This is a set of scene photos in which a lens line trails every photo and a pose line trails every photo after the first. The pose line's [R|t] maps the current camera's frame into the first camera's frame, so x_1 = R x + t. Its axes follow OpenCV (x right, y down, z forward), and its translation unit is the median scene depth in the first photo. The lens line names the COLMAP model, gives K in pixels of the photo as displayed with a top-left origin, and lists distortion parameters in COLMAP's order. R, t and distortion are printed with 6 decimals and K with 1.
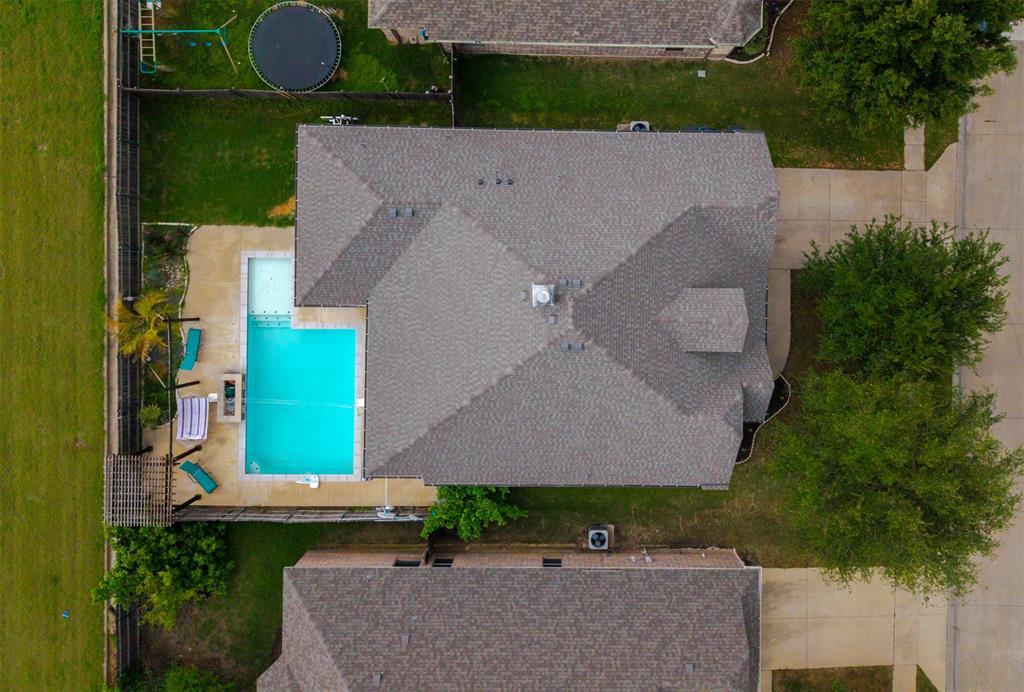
lens RADIAL K [[727.4, 0, 564.0], [0, 727.4, 279.9], [0, 0, 1]] dist [-0.001482, -0.005921]
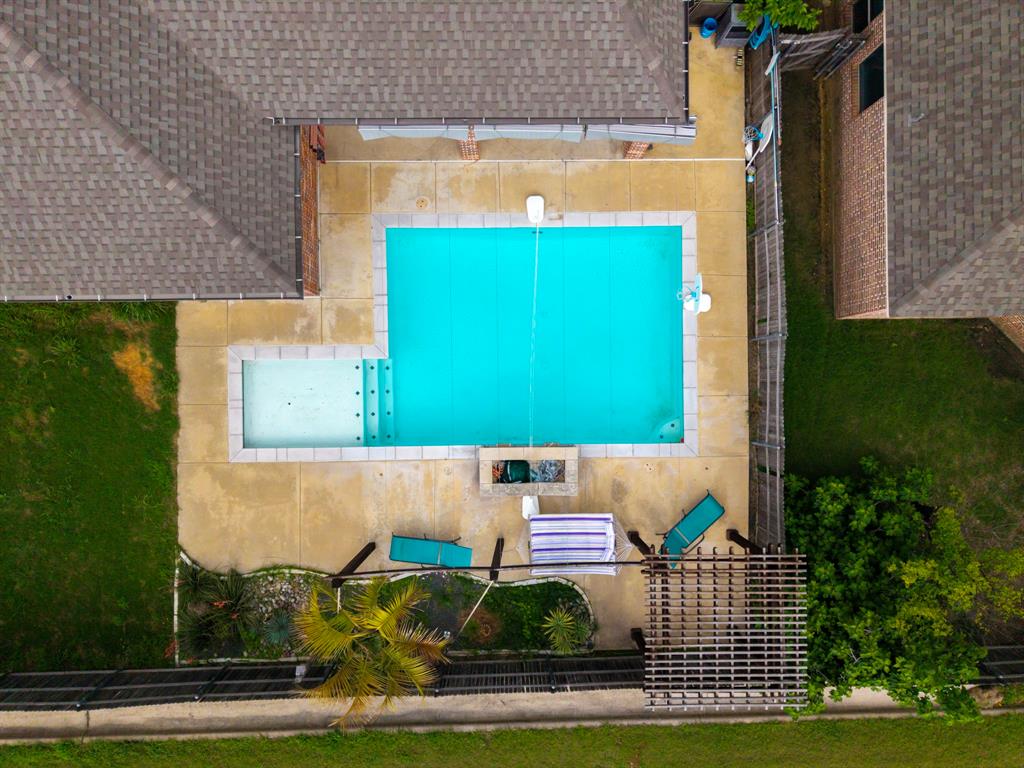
lens RADIAL K [[695.2, 0, 515.7], [0, 695.2, 380.9], [0, 0, 1]] dist [0.008237, -0.007951]
pose [[-0.023730, -0.998886, -0.040793, -0.376632], [0.999525, -0.024508, 0.018687, 0.145211], [-0.019666, -0.040331, 0.998993, 0.534485]]
